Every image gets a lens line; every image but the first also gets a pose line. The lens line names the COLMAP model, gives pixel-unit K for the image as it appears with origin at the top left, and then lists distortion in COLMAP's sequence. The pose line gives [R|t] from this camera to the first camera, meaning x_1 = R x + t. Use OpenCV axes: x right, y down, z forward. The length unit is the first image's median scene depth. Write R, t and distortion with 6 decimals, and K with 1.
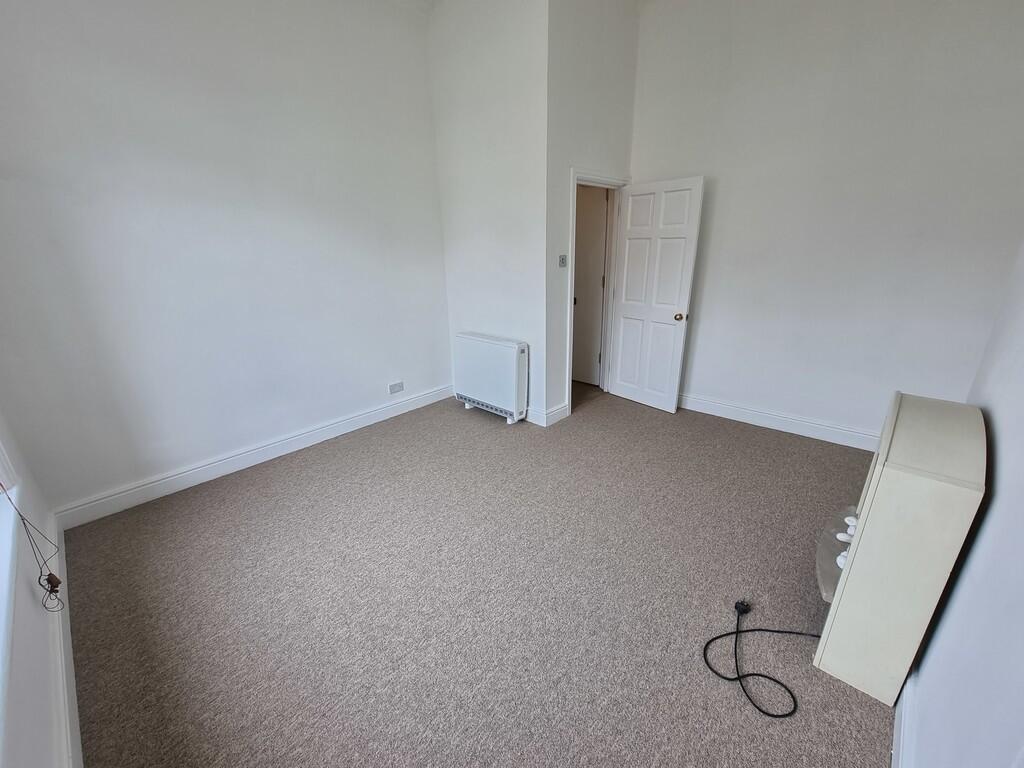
lens RADIAL K [[419.0, 0, 509.9], [0, 419.0, 387.3], [0, 0, 1]] dist [0.000091, -0.000035]
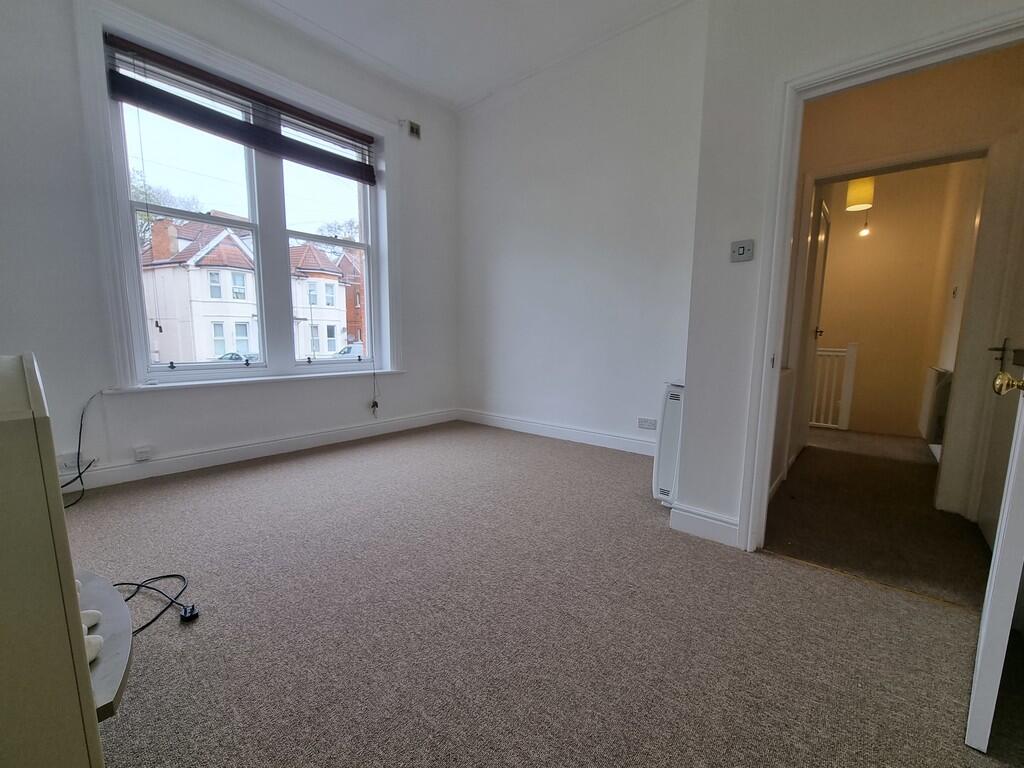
lens RADIAL K [[419.0, 0, 508.2], [0, 419.0, 388.5], [0, 0, 1]] dist [0.000091, -0.000035]
pose [[0.050109, 0.146861, -0.987887, 0.729779], [-0.326054, 0.937340, 0.122808, -0.103458], [0.944022, 0.315950, 0.094854, 0.754186]]
